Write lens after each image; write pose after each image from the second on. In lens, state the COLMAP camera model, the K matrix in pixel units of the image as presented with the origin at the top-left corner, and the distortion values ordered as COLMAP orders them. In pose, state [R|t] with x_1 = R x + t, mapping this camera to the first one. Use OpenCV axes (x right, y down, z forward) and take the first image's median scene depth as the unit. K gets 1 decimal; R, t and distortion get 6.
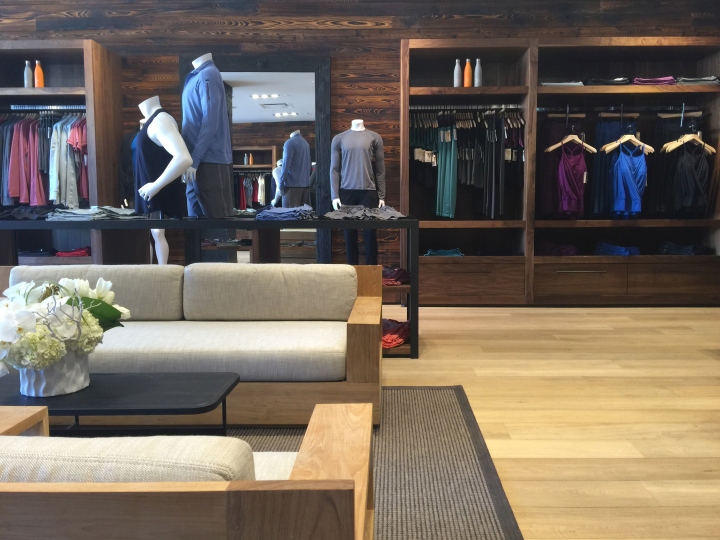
lens RADIAL K [[615.3, 0, 360.0], [0, 615.3, 270.0], [0, 0, 1]] dist [0.104395, -0.166135]
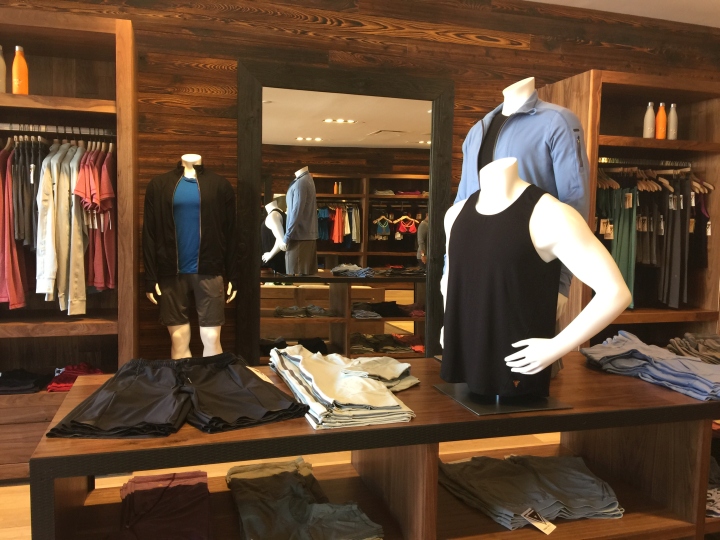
lens RADIAL K [[615.3, 0, 360.0], [0, 615.3, 270.0], [0, 0, 1]] dist [0.104395, -0.166135]
pose [[0.952605, -0.004829, 0.304171, -0.388473], [0.010847, 0.999777, -0.018099, -0.118856], [-0.304015, 0.020541, 0.952446, 0.370908]]
